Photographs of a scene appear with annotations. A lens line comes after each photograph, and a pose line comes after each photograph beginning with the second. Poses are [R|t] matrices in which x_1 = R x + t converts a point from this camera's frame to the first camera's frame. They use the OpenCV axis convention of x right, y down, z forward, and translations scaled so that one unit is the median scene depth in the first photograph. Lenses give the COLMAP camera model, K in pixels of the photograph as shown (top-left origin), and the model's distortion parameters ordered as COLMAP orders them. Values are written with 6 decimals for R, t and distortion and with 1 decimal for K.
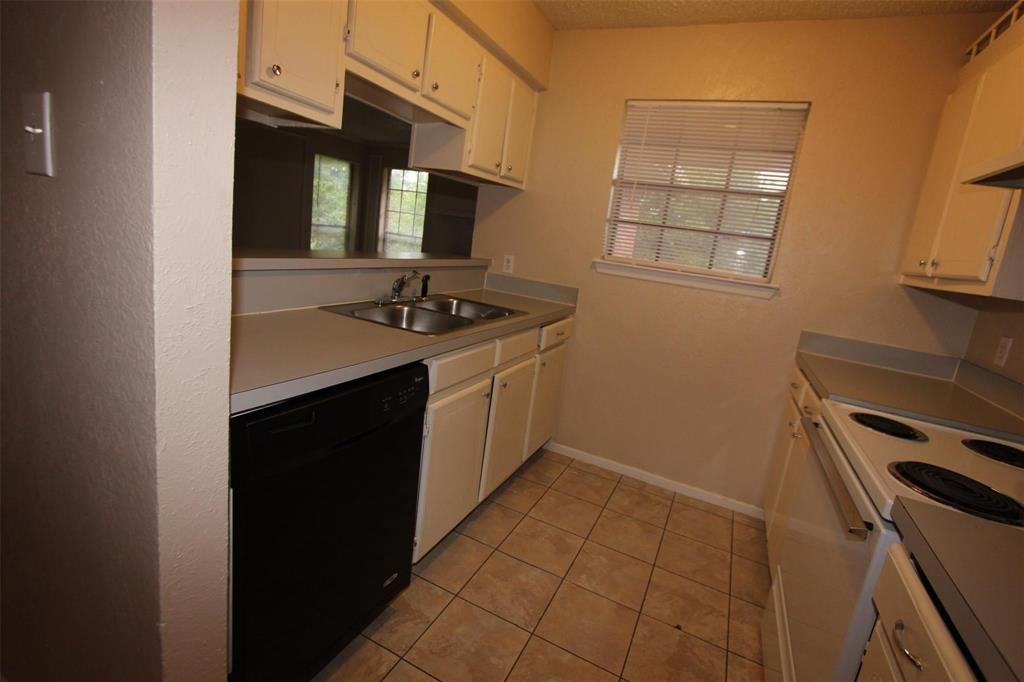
lens RADIAL K [[476.1, 0, 524.6], [0, 476.1, 324.2], [0, 0, 1]] dist [0.003643, 0.000784]
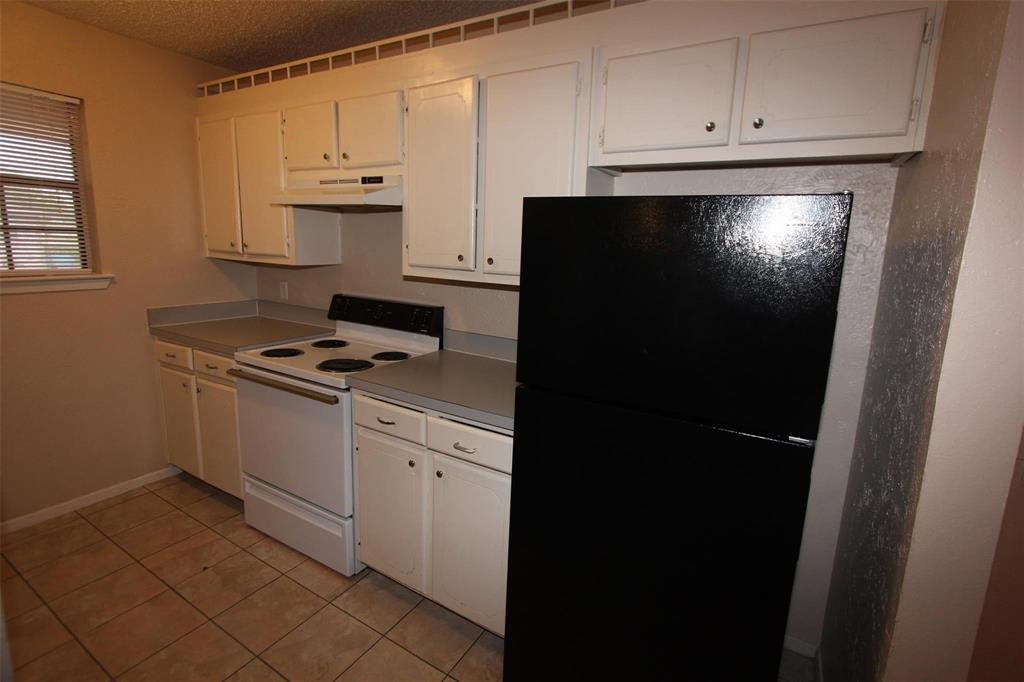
lens RADIAL K [[476.1, 0, 514.4], [0, 476.1, 337.0], [0, 0, 1]] dist [0.003643, 0.000784]
pose [[0.113849, -0.316499, 0.941736, -0.451565], [0.163588, 0.940933, 0.296453, -0.128946], [-0.979937, 0.120306, 0.158900, -0.036952]]
